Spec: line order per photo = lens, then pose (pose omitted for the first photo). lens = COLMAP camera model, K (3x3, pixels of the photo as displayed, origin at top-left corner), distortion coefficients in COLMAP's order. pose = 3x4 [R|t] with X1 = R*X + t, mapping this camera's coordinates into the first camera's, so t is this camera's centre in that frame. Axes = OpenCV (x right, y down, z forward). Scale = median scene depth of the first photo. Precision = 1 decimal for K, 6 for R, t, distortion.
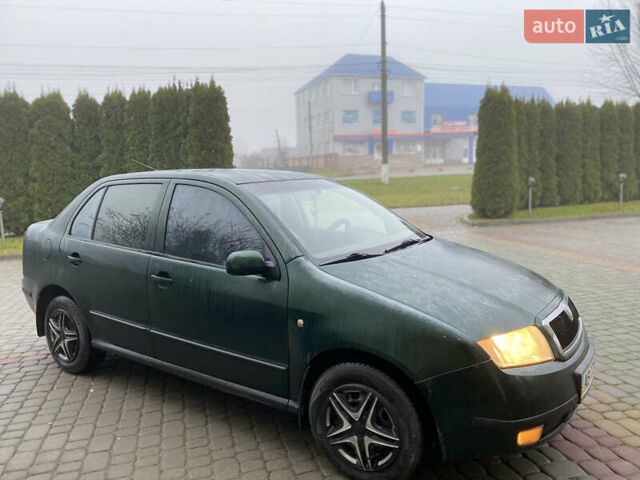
lens RADIAL K [[491.9, 0, 321.2], [0, 491.9, 246.8], [0, 0, 1]] dist [0.014110, -0.002387]
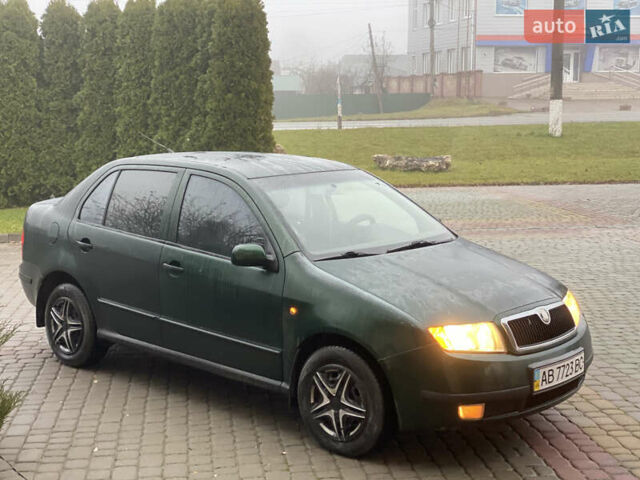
lens RADIAL K [[963.5, 0, 320.0], [0, 963.5, 240.0], [0, 0, 1]] dist [0.124462, 0.065662]
pose [[0.988861, 0.046069, -0.141536, 0.189158], [-0.046297, 0.998926, 0.001683, -0.007842], [0.141461, 0.004889, 0.989932, -0.687382]]
